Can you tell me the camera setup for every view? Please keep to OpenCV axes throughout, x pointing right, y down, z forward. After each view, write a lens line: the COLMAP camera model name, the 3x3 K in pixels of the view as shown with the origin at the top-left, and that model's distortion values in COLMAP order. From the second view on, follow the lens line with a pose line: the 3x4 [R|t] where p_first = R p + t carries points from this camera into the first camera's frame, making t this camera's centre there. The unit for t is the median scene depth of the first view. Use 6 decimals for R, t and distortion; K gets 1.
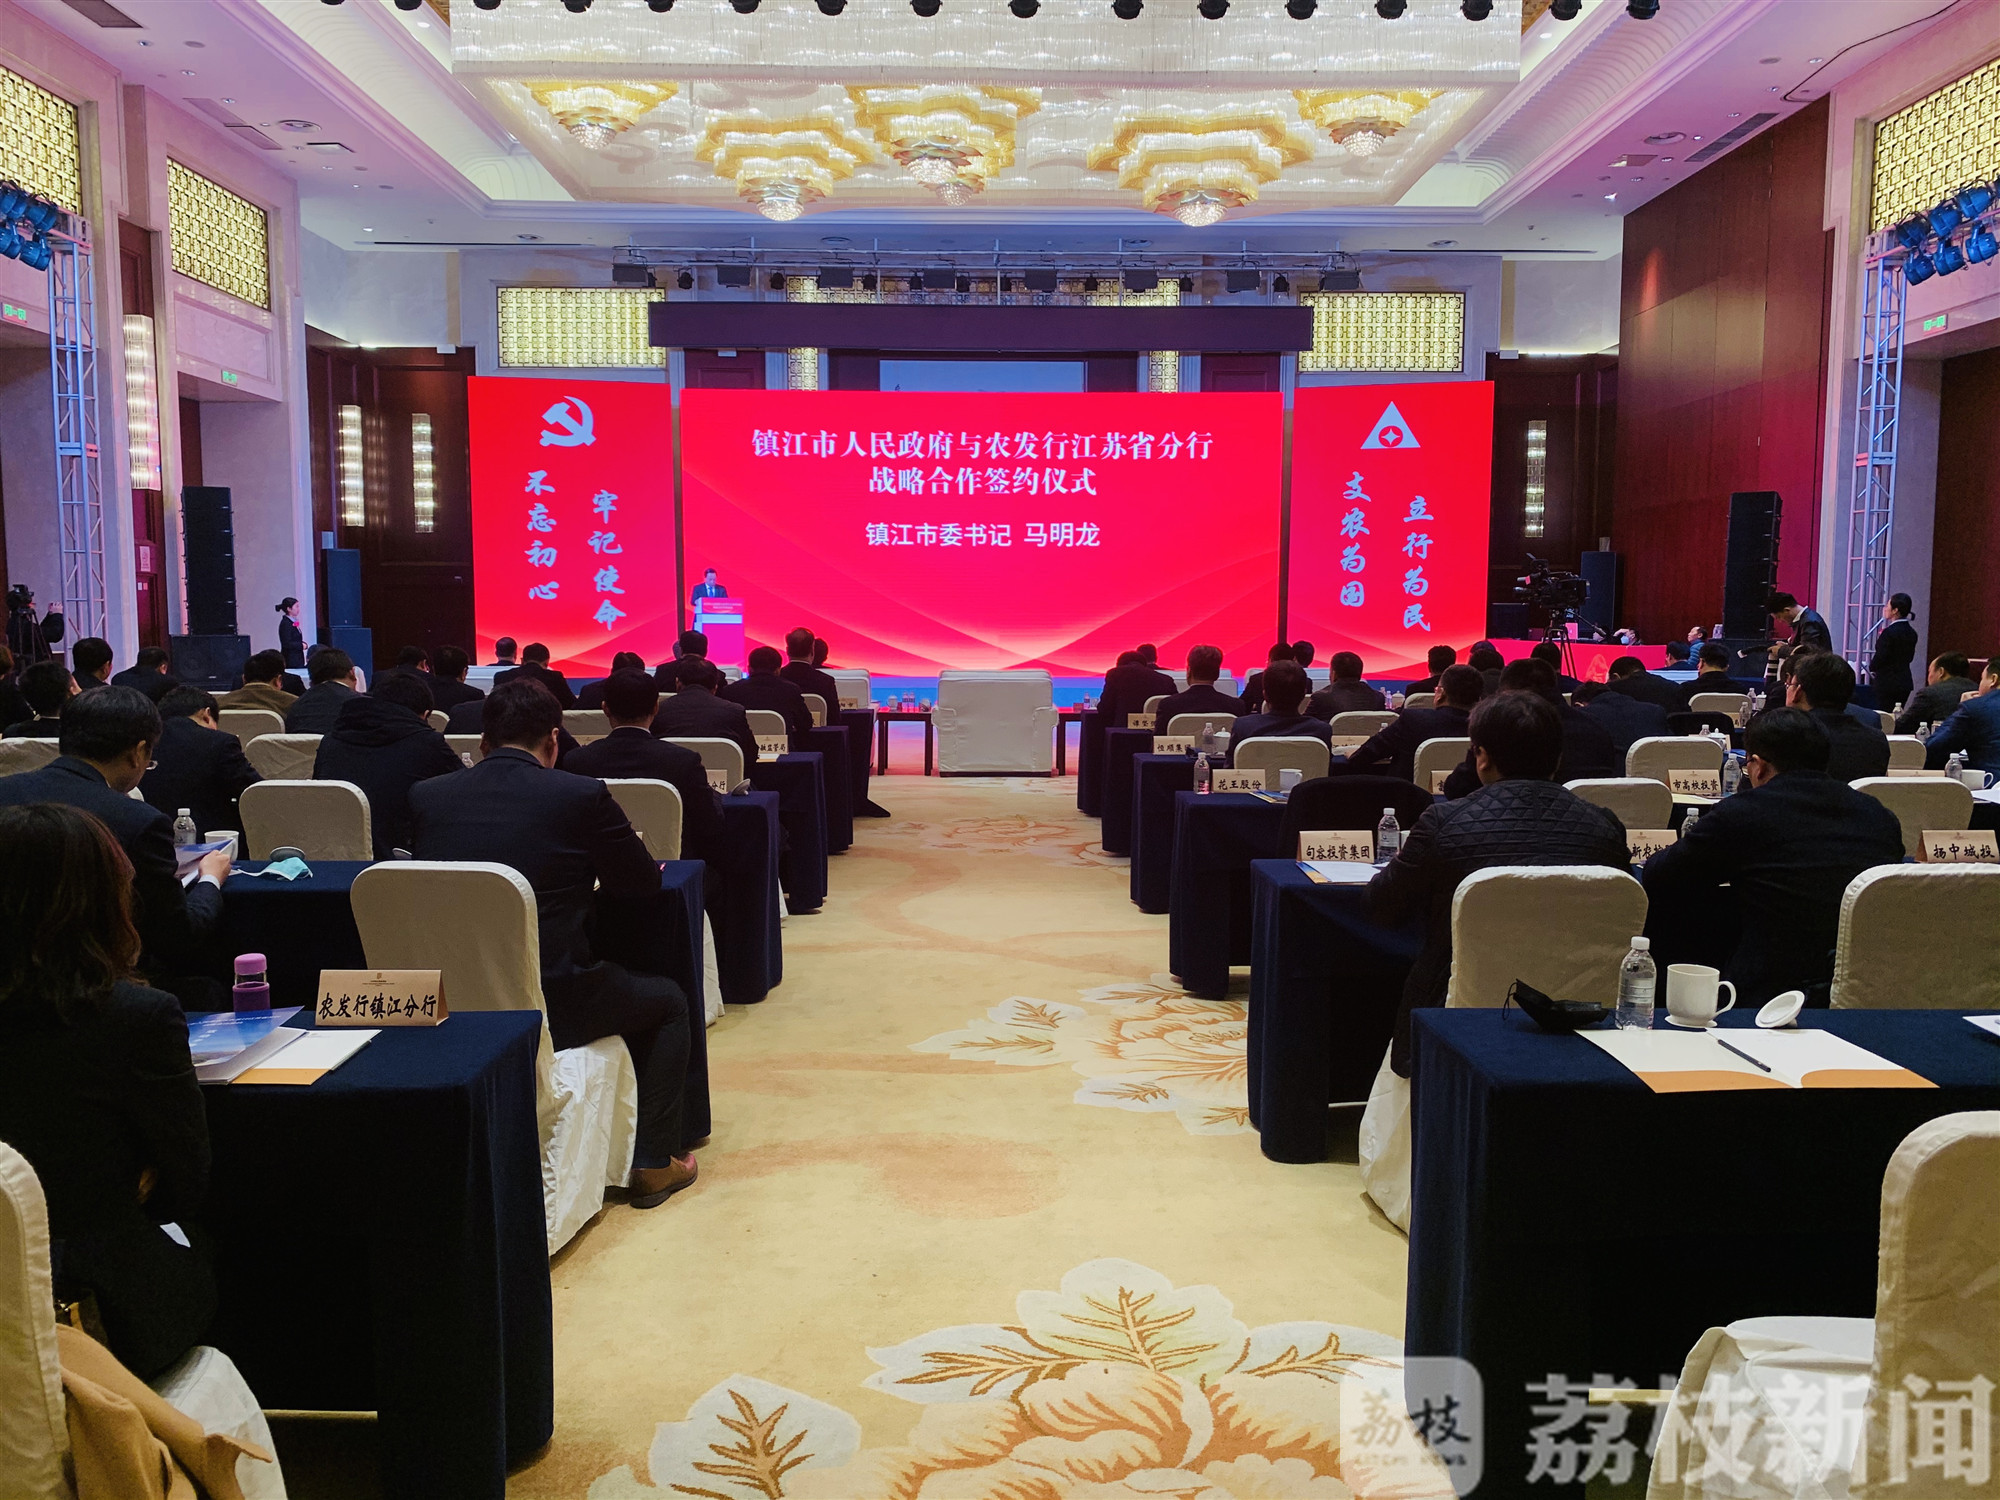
lens RADIAL K [[1514.0, 0, 1003.1], [0, 1514.0, 748.6], [0, 0, 1]] dist [0.009804, -0.000141]
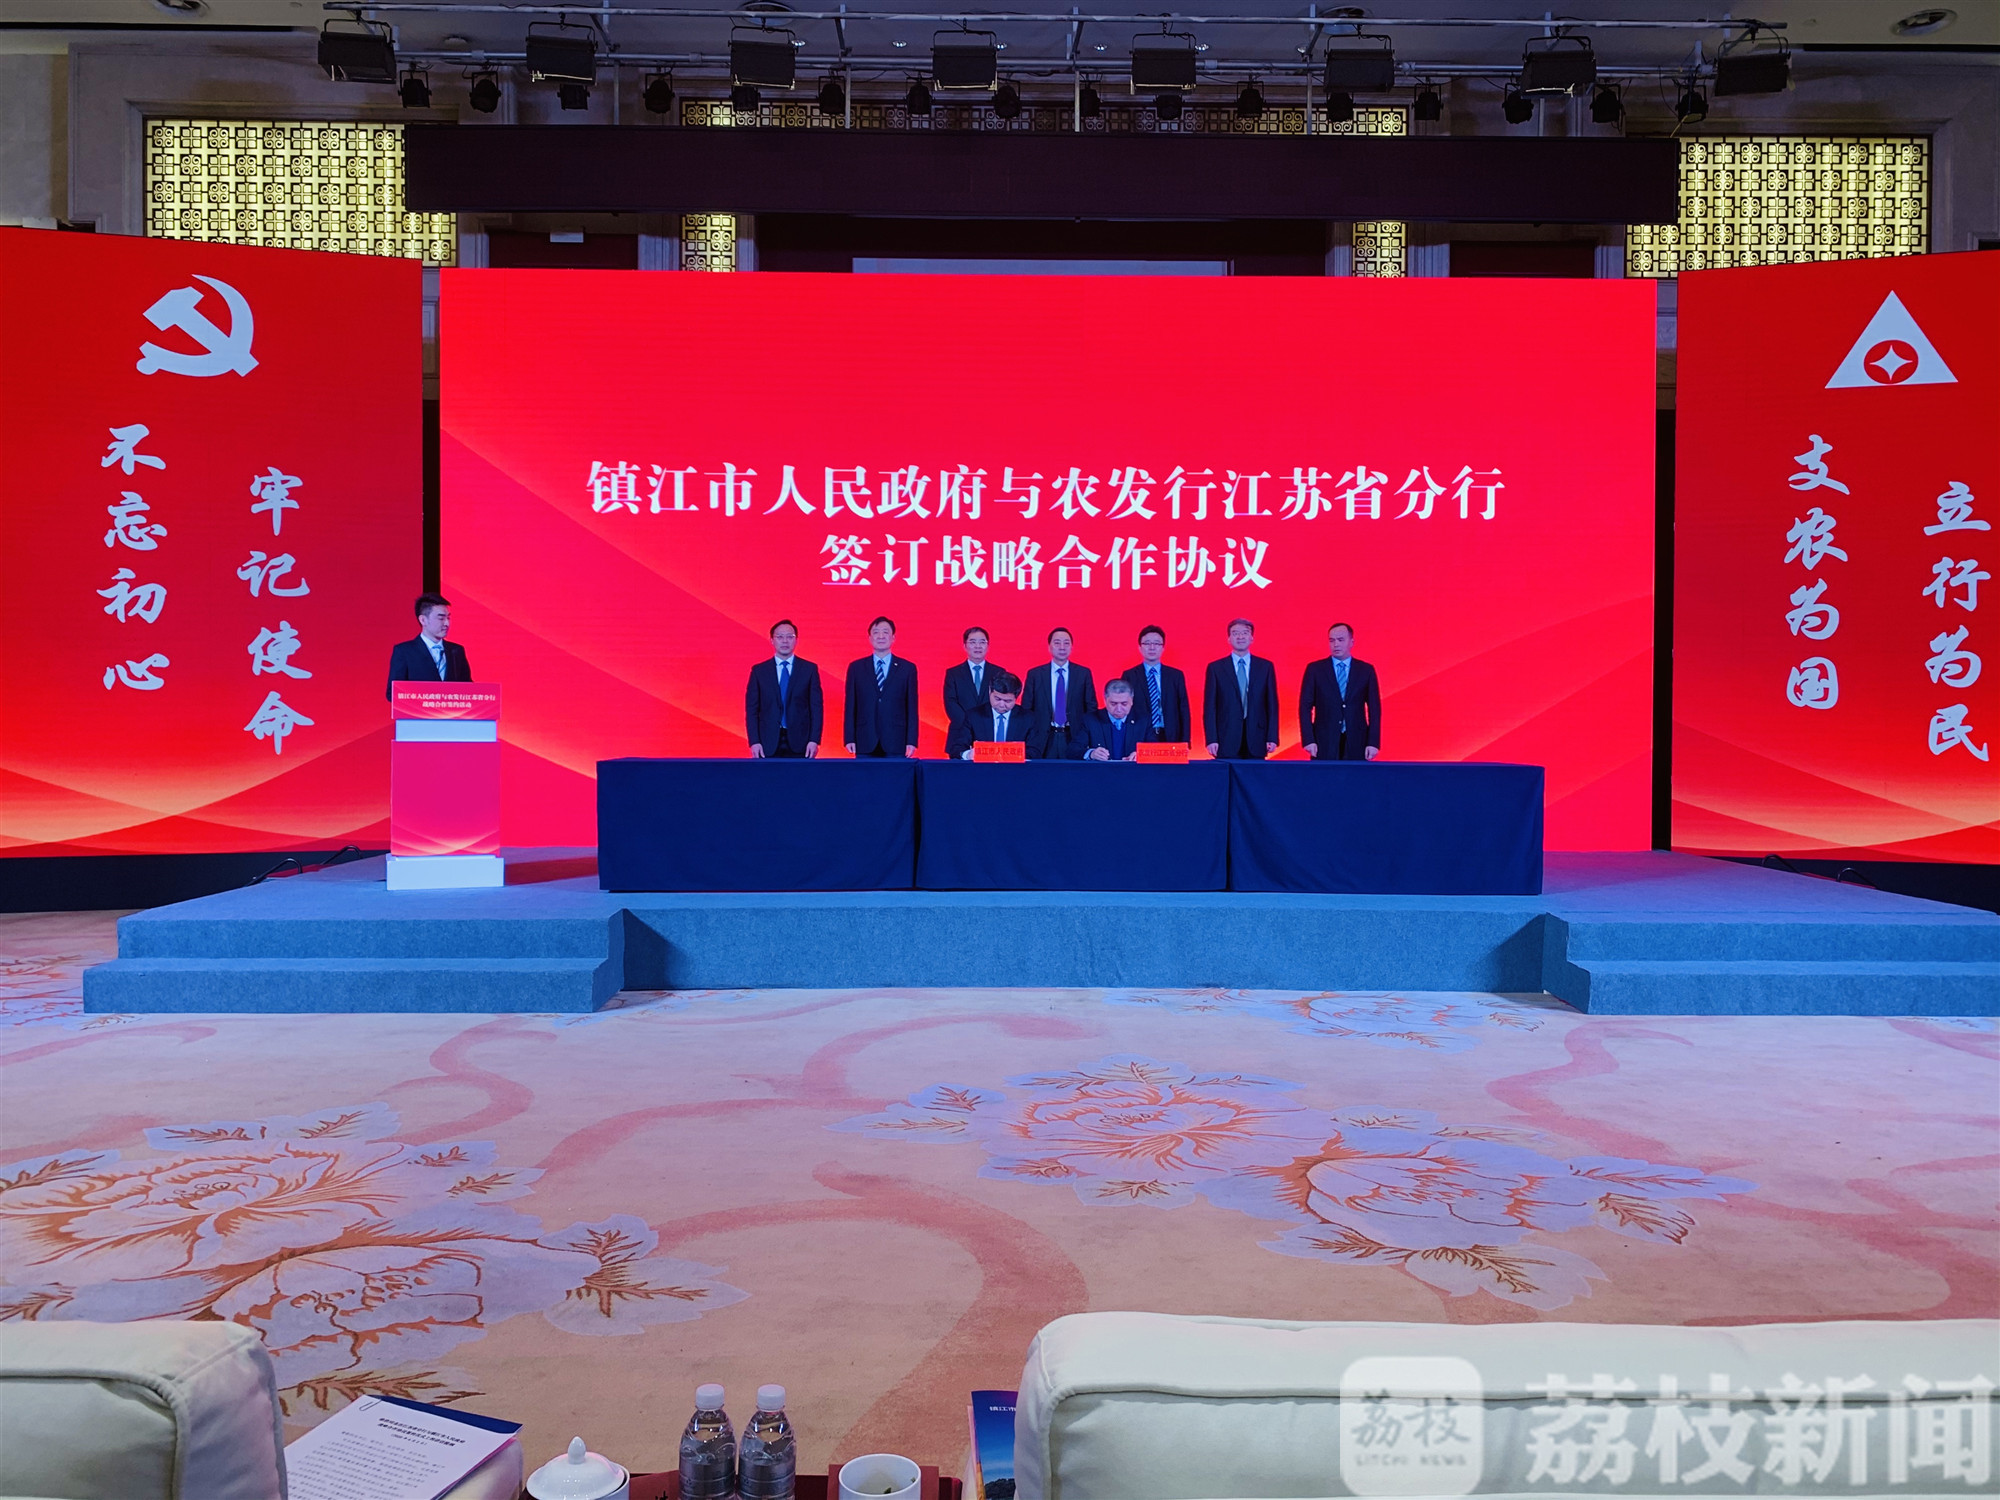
lens RADIAL K [[1514.0, 0, 999.5], [0, 1514.0, 743.0], [0, 0, 1]] dist [0.009804, -0.000141]
pose [[0.999944, 0.002681, -0.010202, -0.024949], [-0.003450, 0.997092, -0.076124, -0.045760], [0.009968, 0.076155, 0.997046, 0.519615]]
